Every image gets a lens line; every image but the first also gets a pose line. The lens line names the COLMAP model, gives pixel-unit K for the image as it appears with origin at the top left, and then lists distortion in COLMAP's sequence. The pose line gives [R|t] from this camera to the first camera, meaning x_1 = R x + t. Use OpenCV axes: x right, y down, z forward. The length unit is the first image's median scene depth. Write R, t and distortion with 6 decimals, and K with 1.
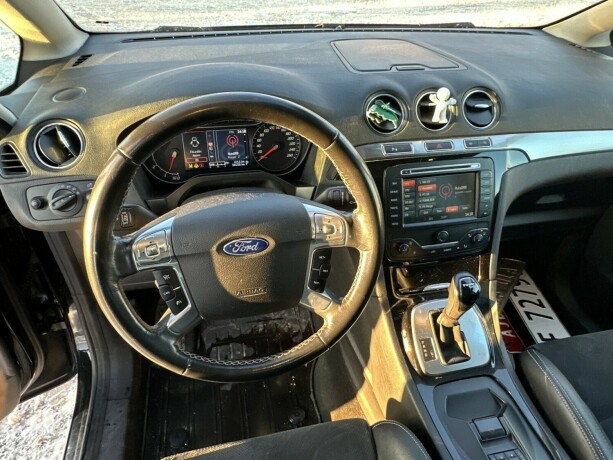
lens RADIAL K [[394.4, 0, 306.5], [0, 394.4, 230.0], [0, 0, 1]] dist [-0.008232, -0.001581]
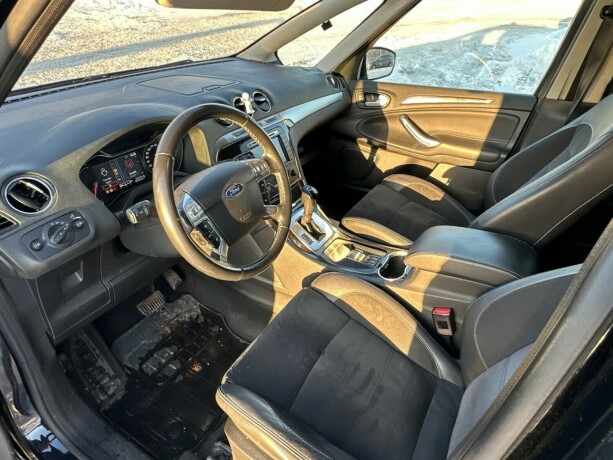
lens RADIAL K [[394.4, 0, 306.5], [0, 394.4, 230.0], [0, 0, 1]] dist [-0.008232, -0.001581]
pose [[0.673366, -0.401182, 0.620992, -0.685654], [0.453836, 0.887381, 0.081166, 0.126416], [-0.583619, 0.227174, 0.779603, -0.294267]]
